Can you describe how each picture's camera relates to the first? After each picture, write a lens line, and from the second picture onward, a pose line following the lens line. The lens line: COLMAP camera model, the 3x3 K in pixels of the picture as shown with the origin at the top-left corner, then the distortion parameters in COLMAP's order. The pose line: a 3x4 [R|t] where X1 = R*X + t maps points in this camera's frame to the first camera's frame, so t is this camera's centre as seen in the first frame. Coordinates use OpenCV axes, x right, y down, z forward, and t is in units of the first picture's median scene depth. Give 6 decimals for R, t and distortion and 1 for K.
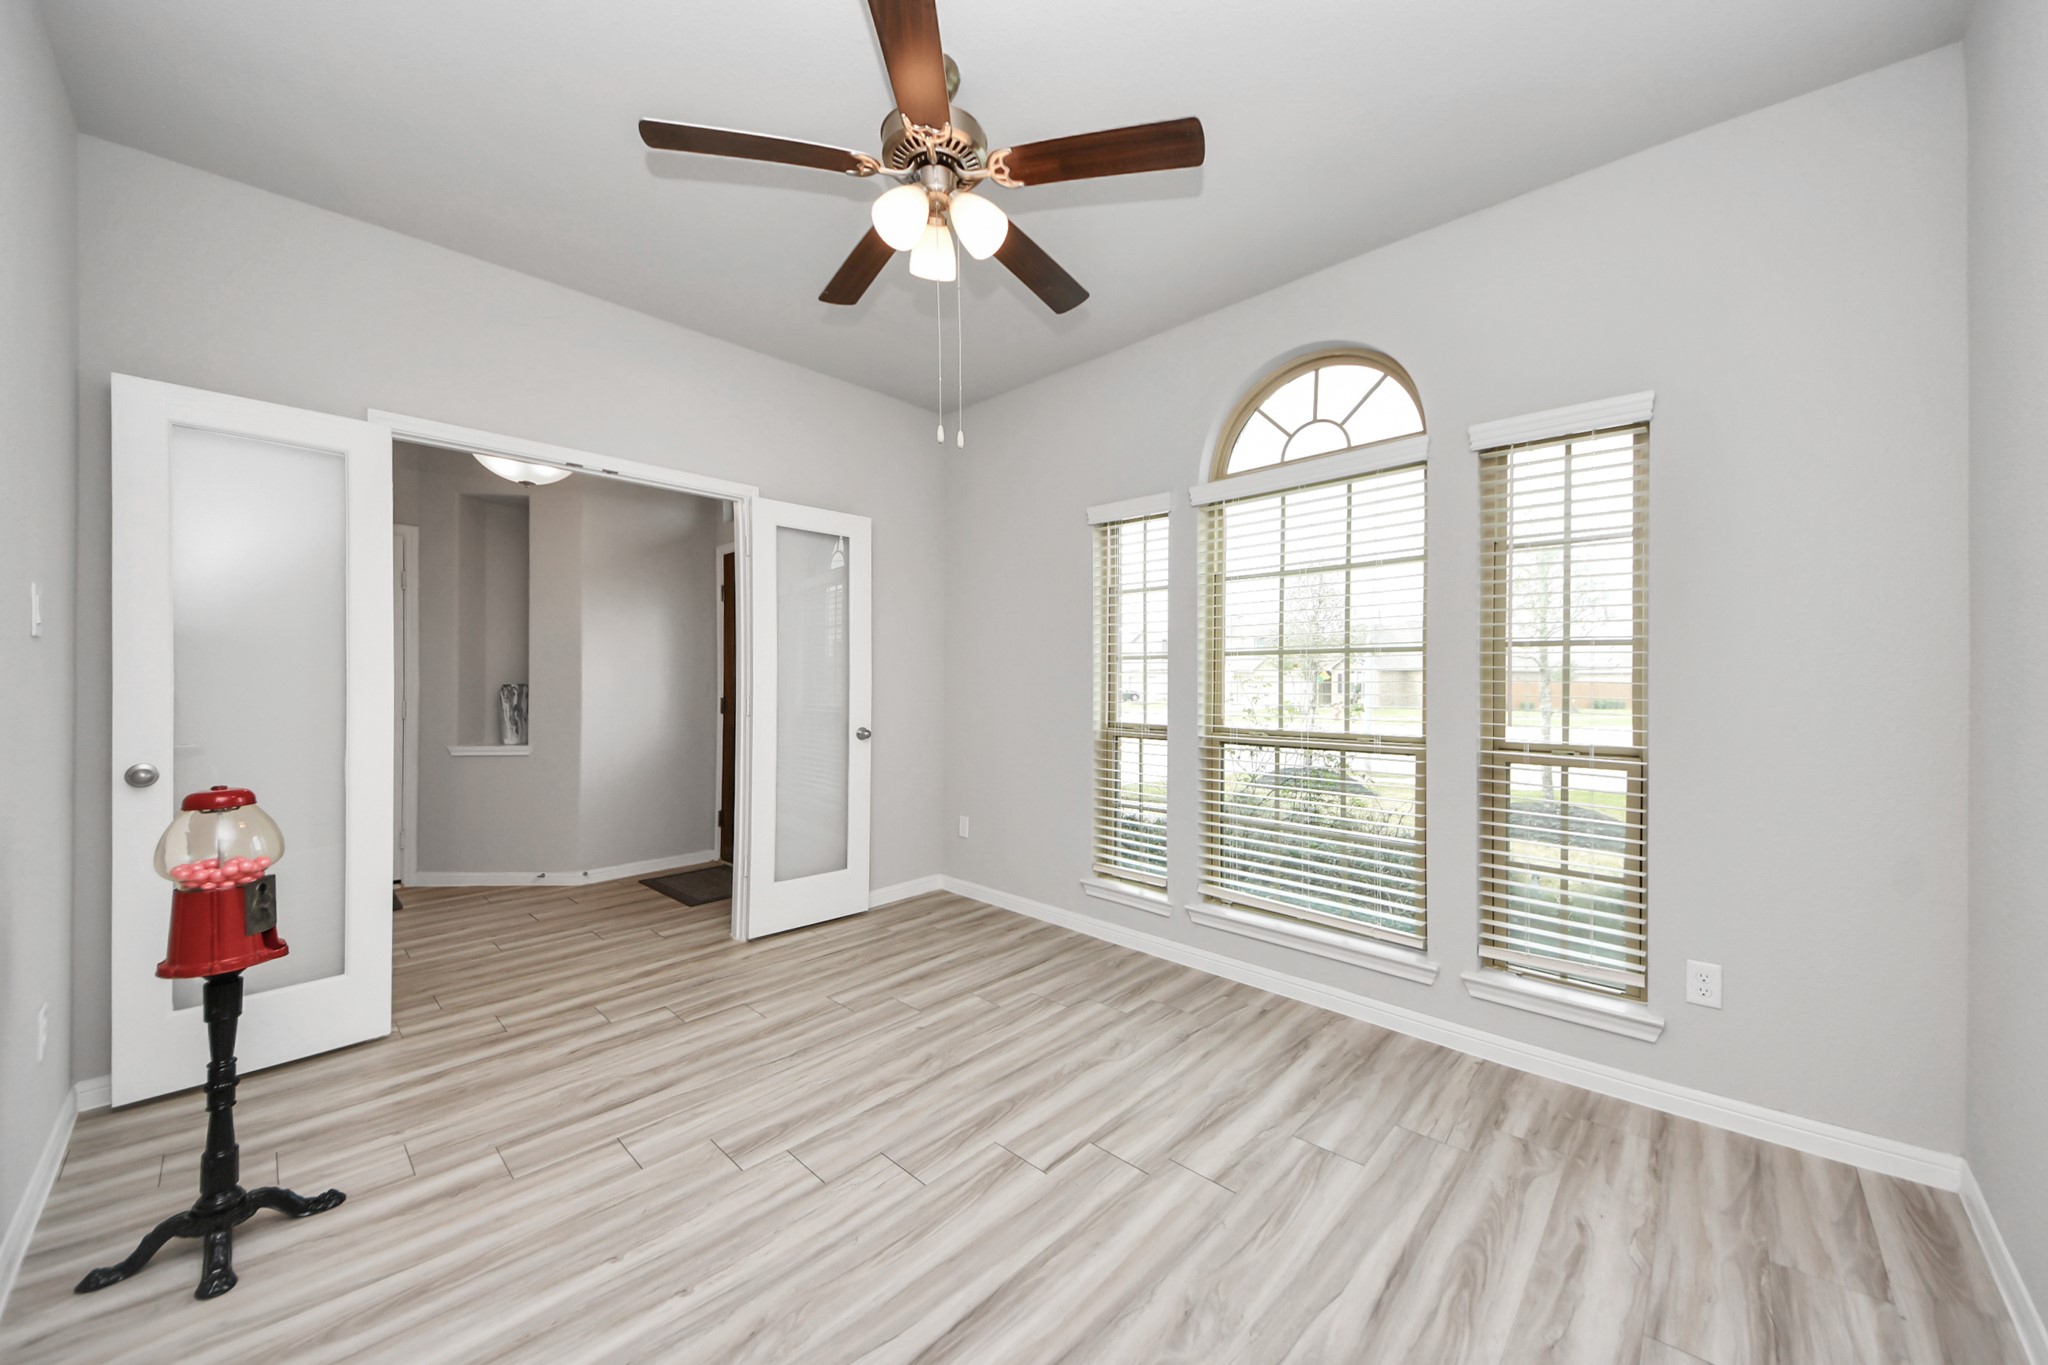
lens RADIAL K [[734.7, 0, 1033.1], [0, 734.7, 682.7], [0, 0, 1]] dist [0.050418, -0.022327]
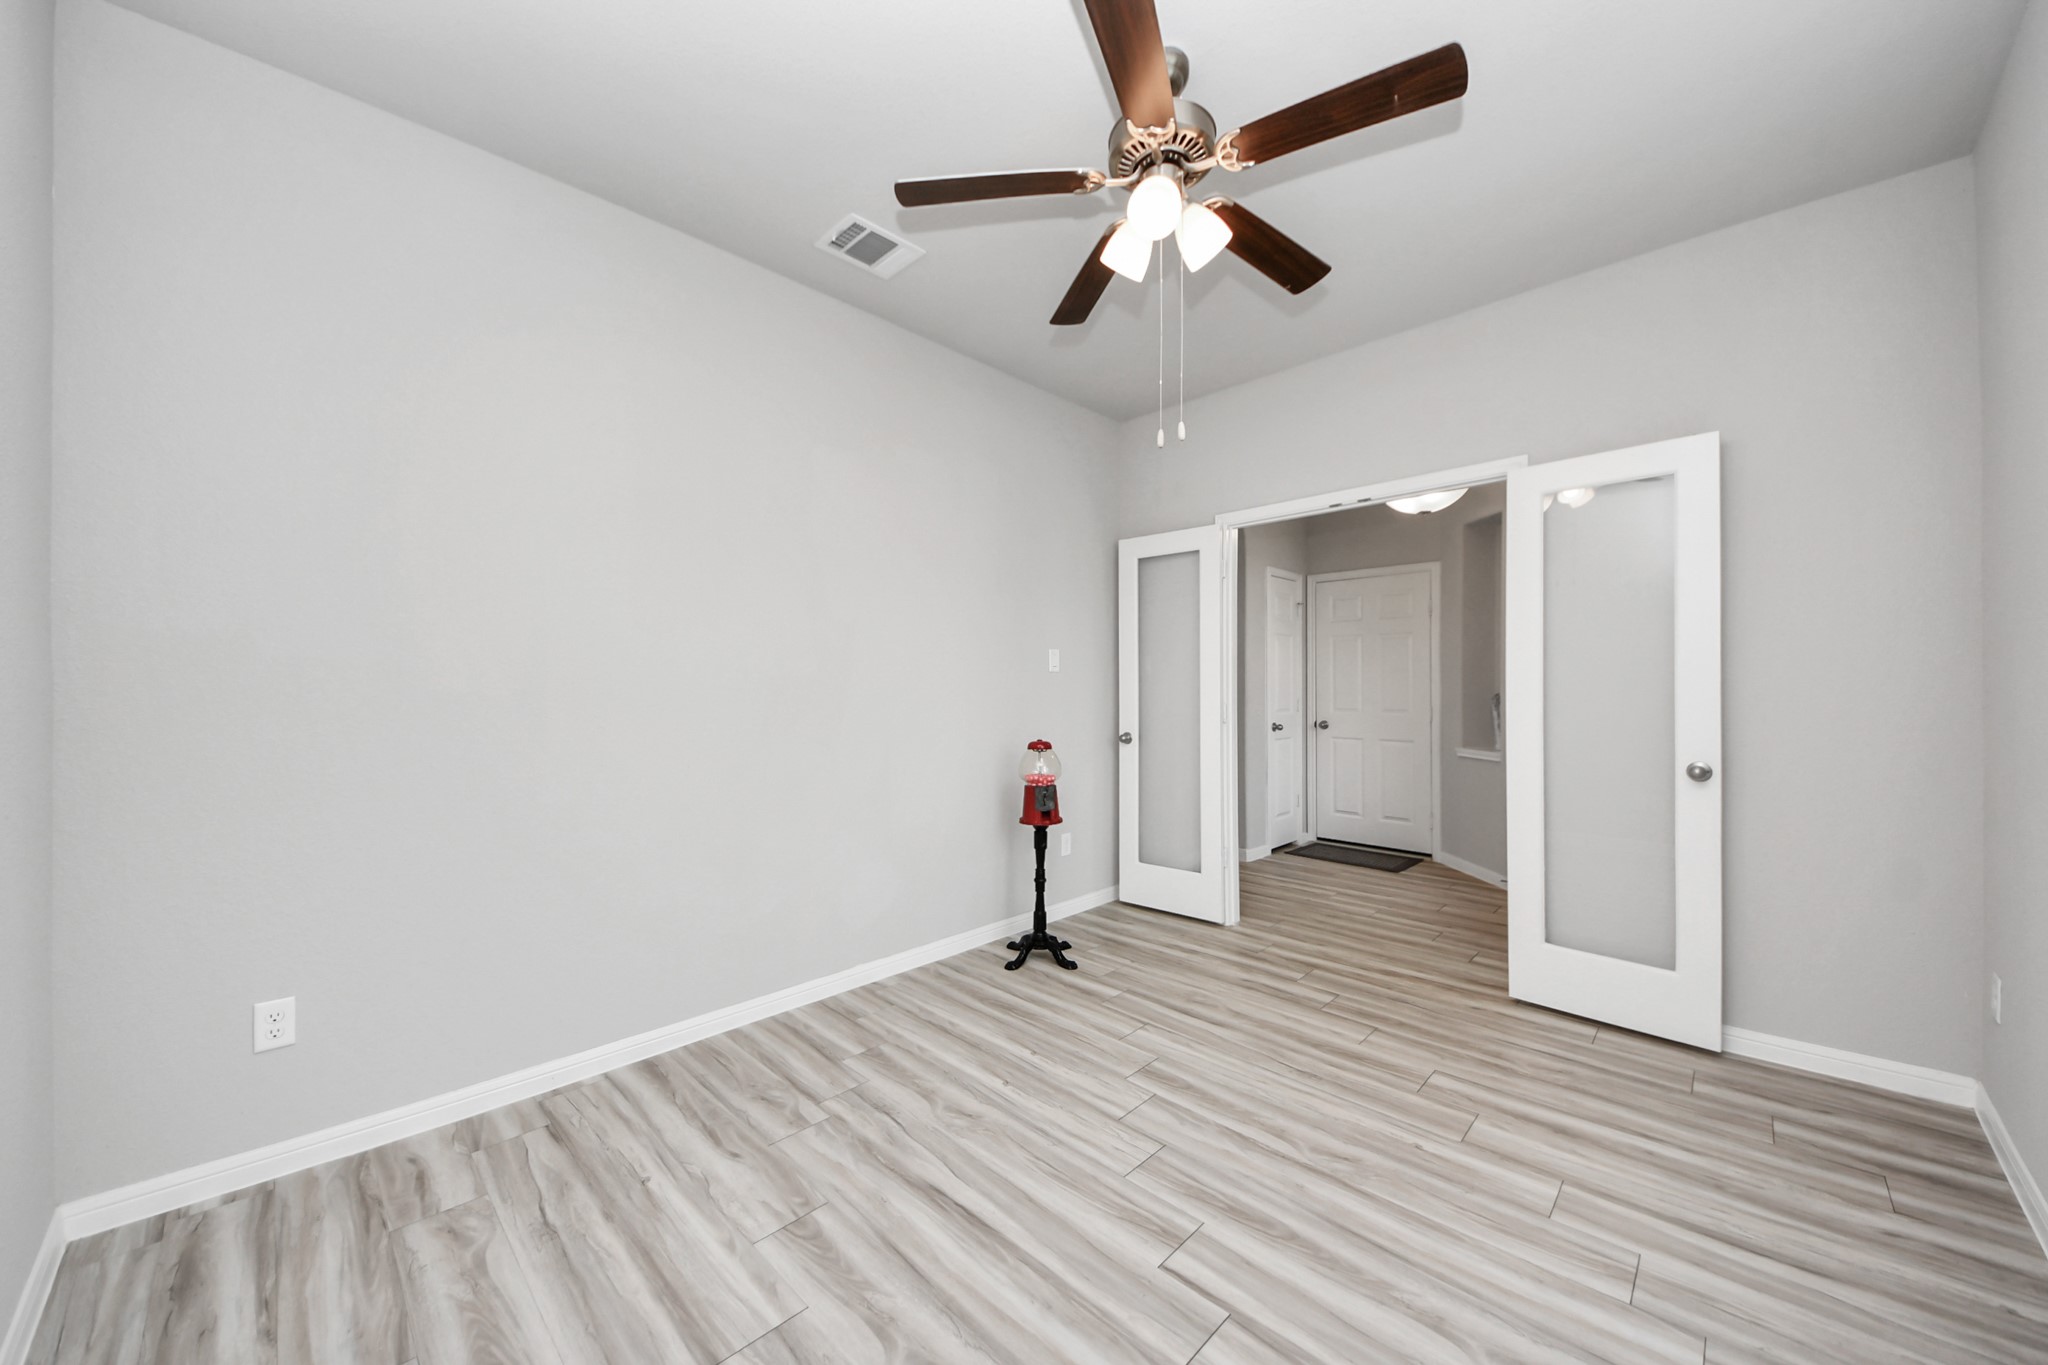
lens RADIAL K [[734.7, 0, 1033.1], [0, 734.7, 682.7], [0, 0, 1]] dist [0.050418, -0.022327]
pose [[0.010060, -0.009588, -0.999903, 0.648789], [-0.004087, 0.999945, -0.009630, -0.000393], [0.999941, 0.004183, 0.010020, 0.624754]]
